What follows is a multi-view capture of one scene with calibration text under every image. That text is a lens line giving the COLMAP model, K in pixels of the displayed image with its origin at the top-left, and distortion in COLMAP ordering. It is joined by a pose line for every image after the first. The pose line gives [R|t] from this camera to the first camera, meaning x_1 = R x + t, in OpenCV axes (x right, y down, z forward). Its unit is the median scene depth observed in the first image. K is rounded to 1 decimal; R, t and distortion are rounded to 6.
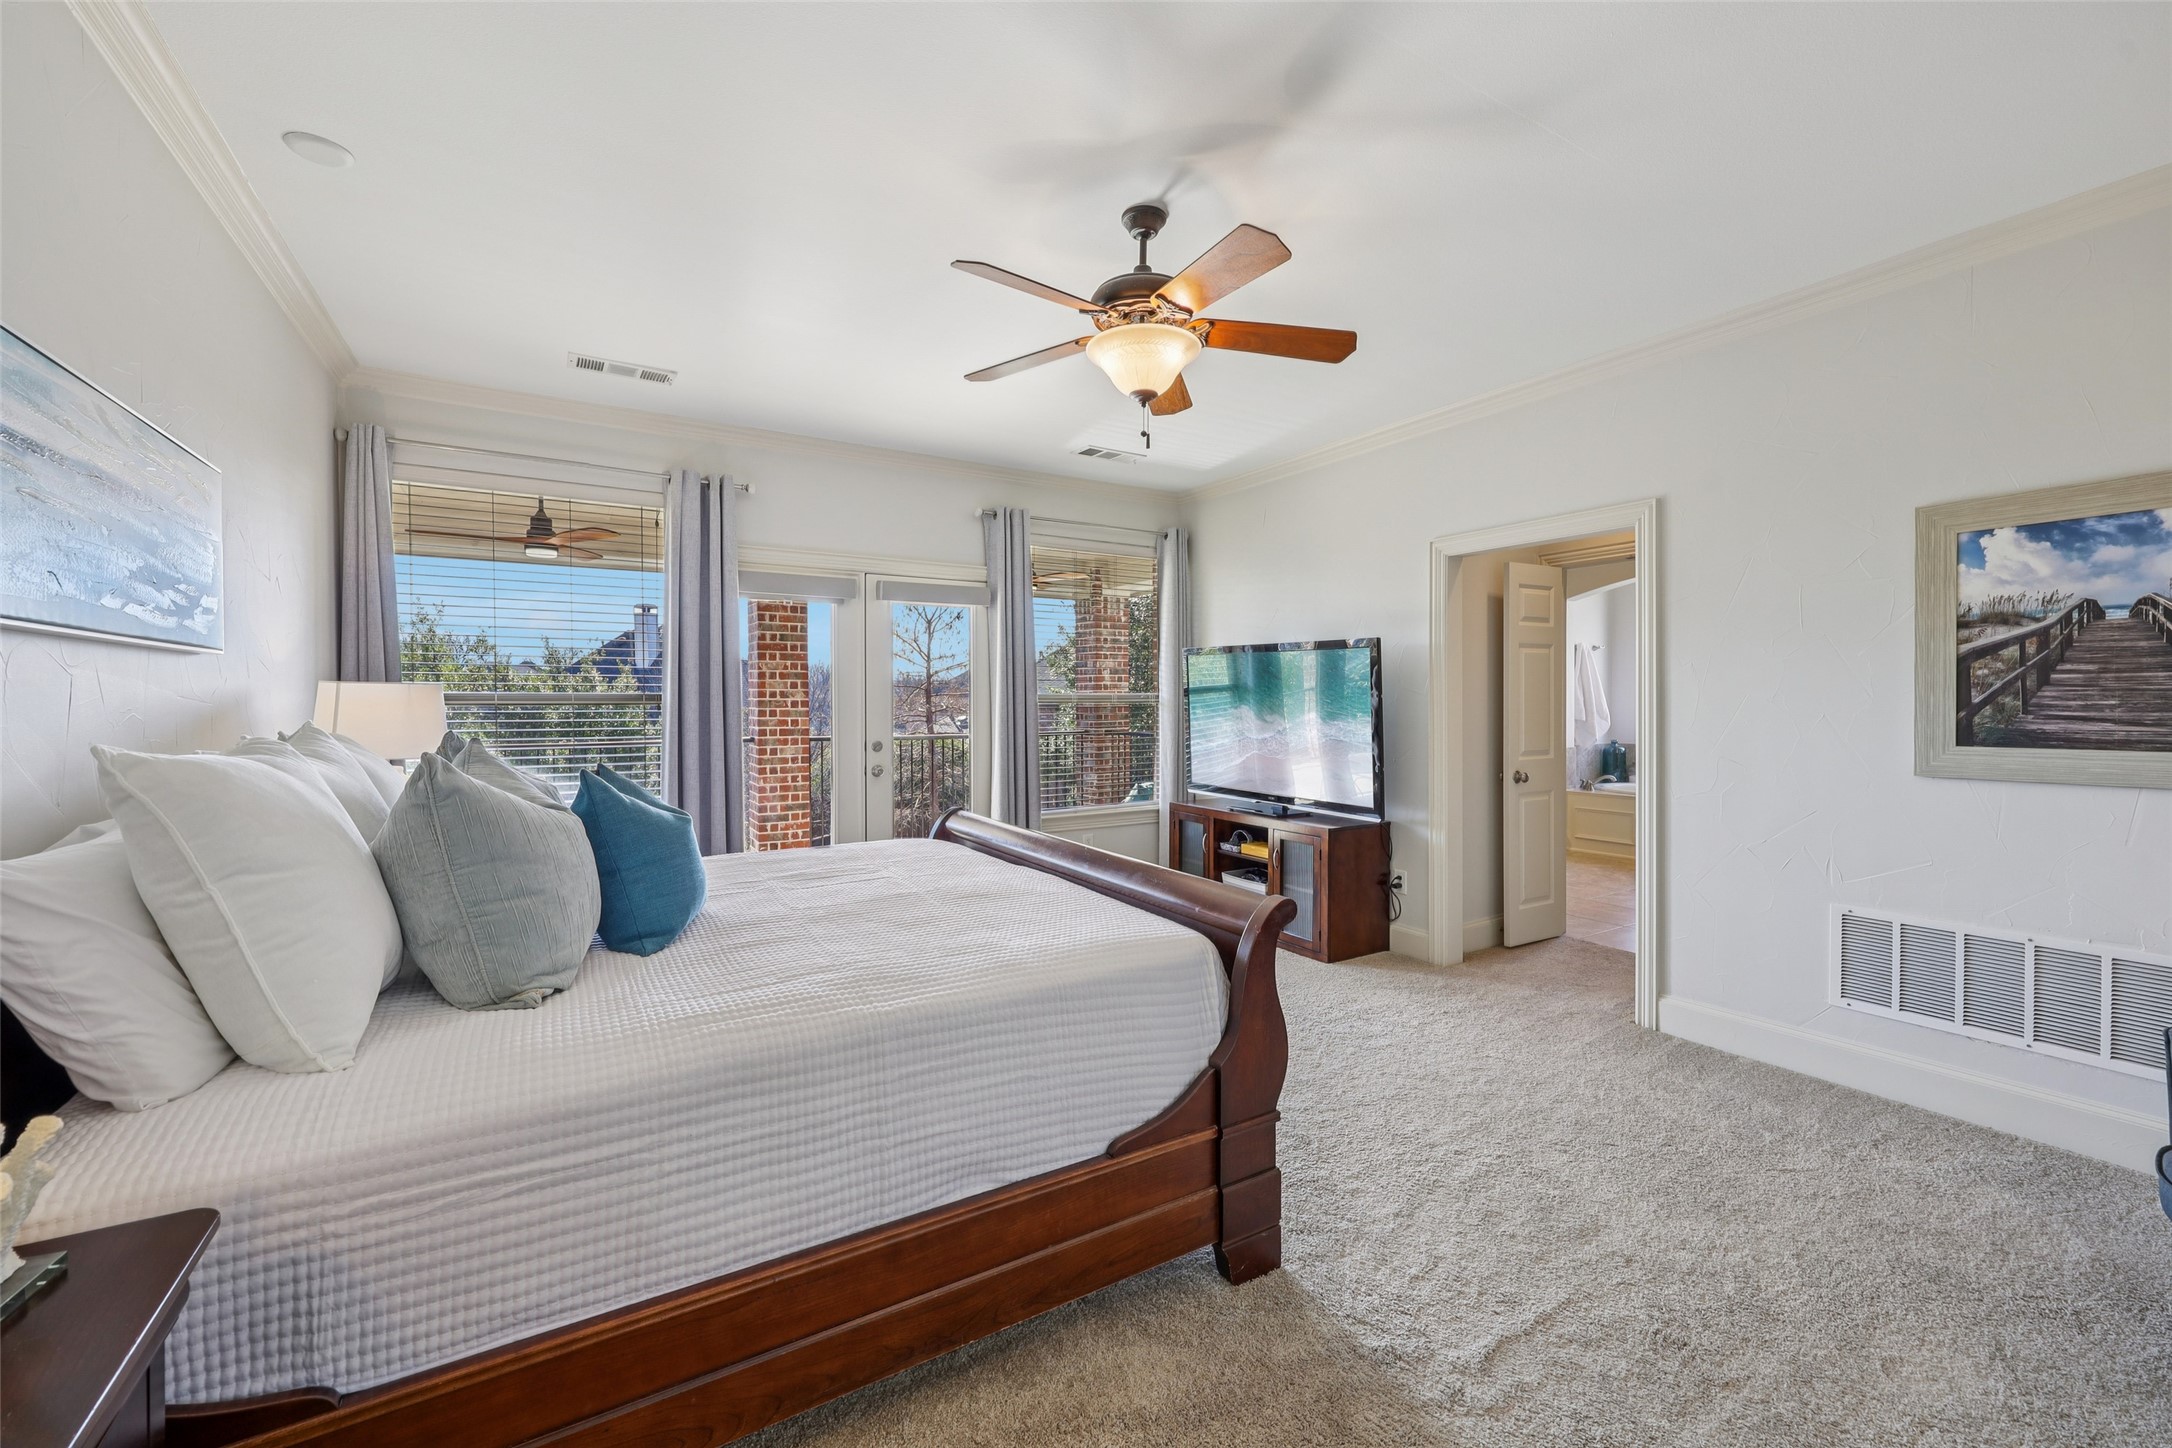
lens RADIAL K [[886.9, 0, 1089.3], [0, 886.9, 718.8], [0, 0, 1]] dist [-0.000437, 0.000215]
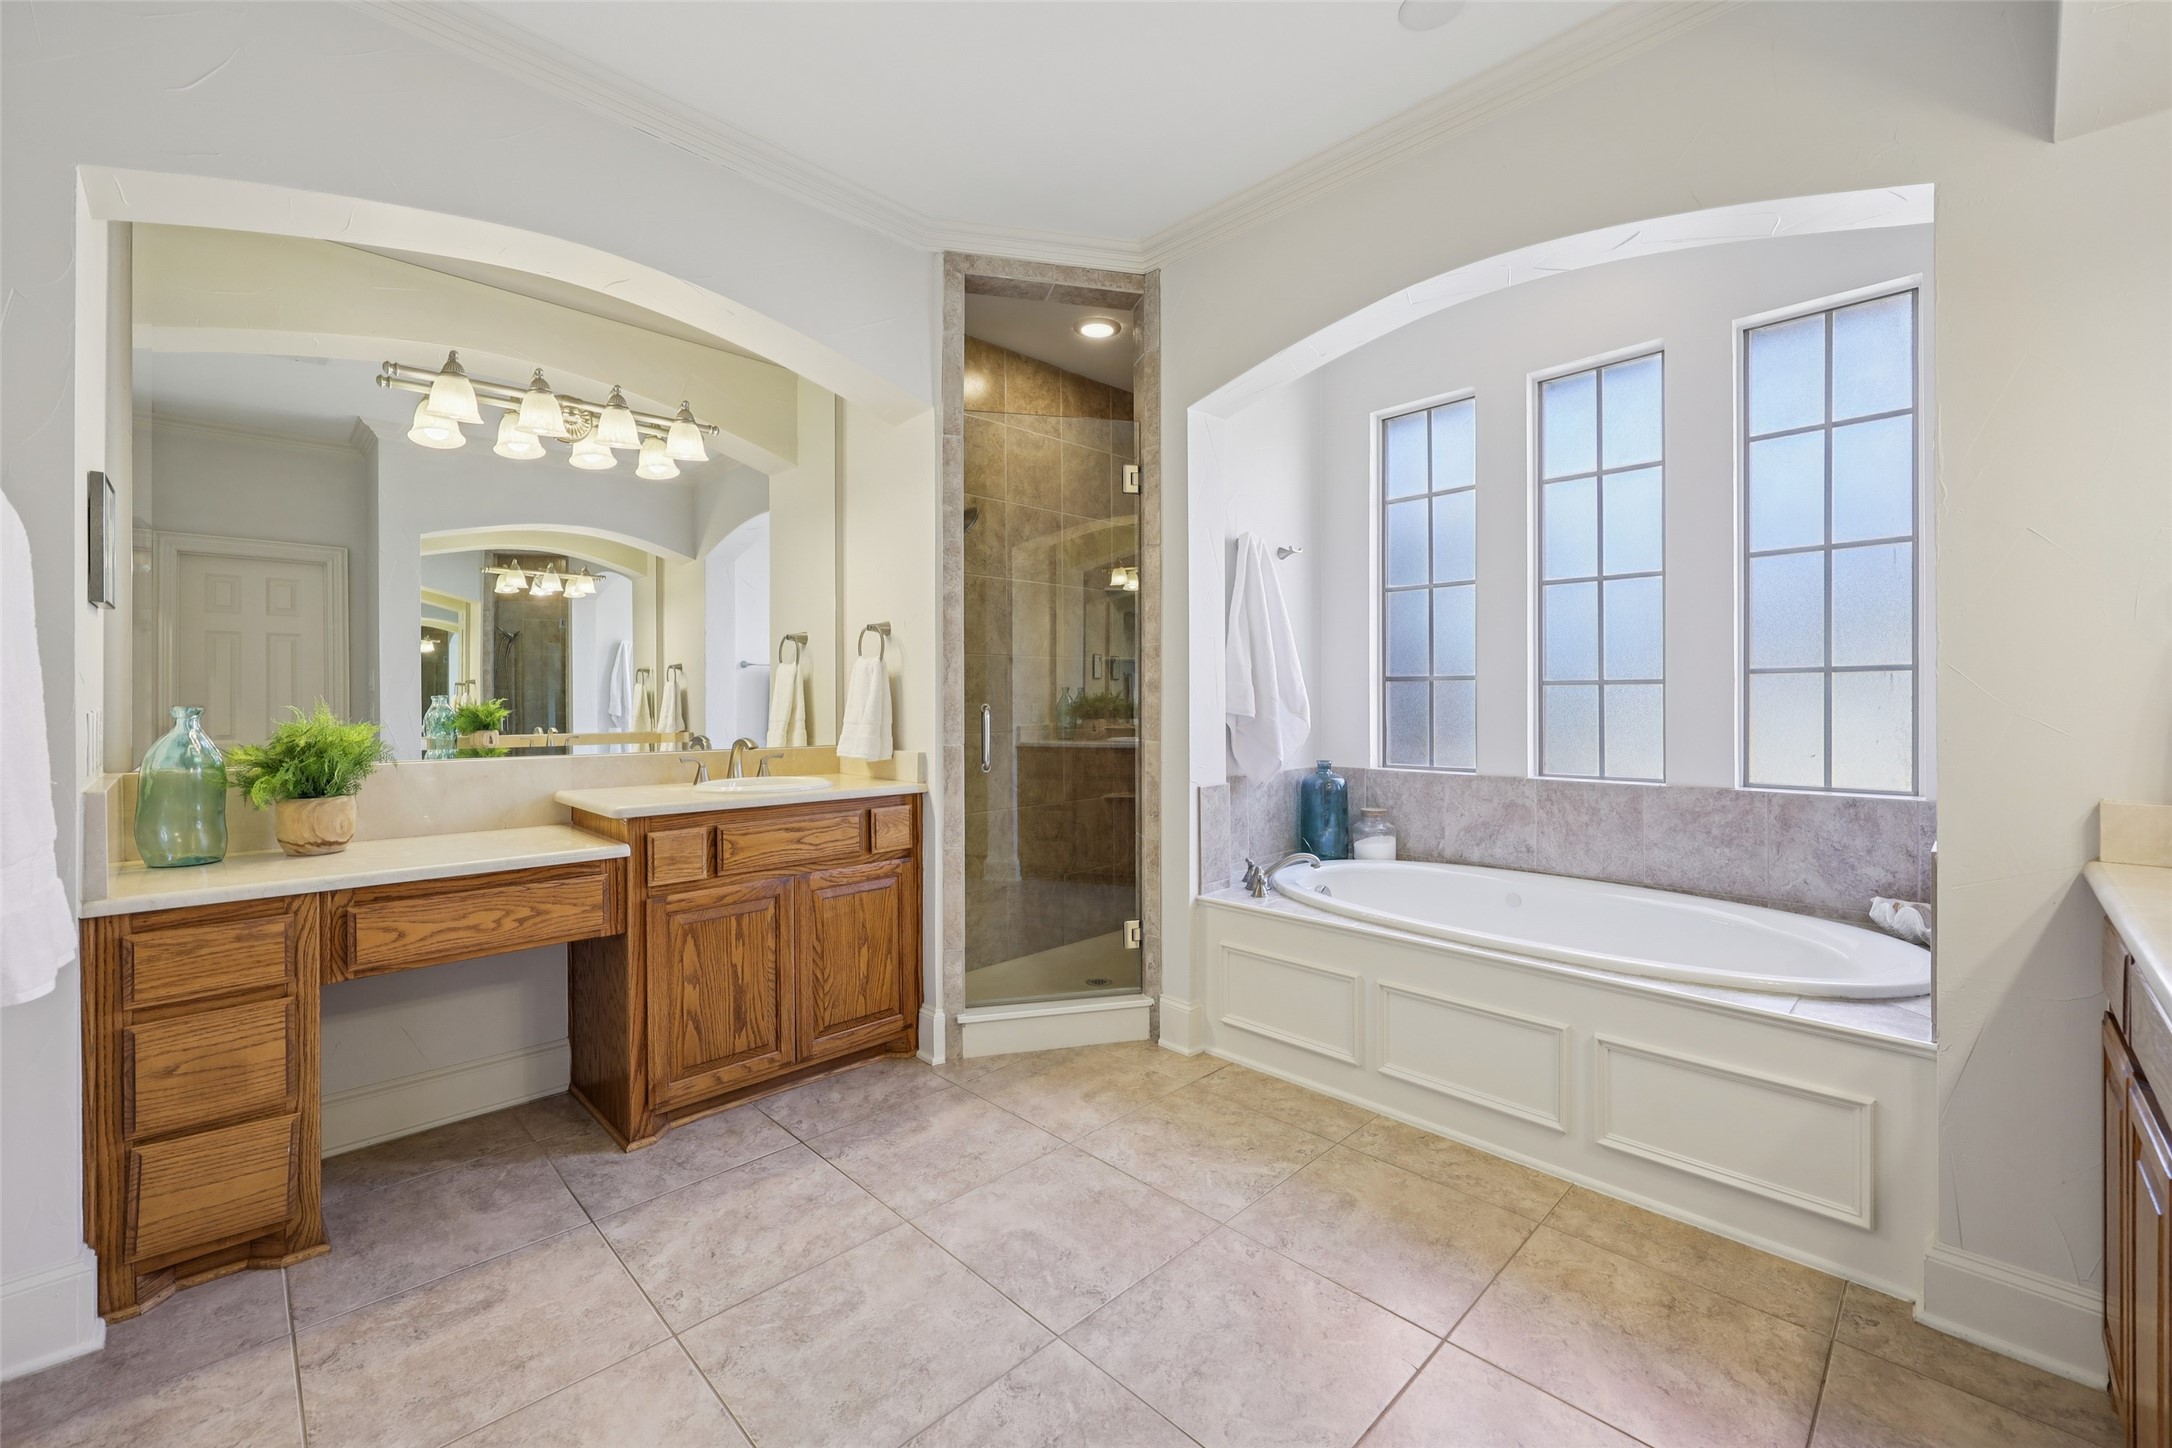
lens RADIAL K [[886.9, 0, 1083.8], [0, 886.9, 710.8], [0, 0, 1]] dist [-0.000437, 0.000215]
pose [[0.973480, -0.000595, 0.228770, 0.379091], [-0.000122, 0.999995, 0.003120, -0.003722], [-0.228771, -0.003065, 0.973475, 0.604088]]
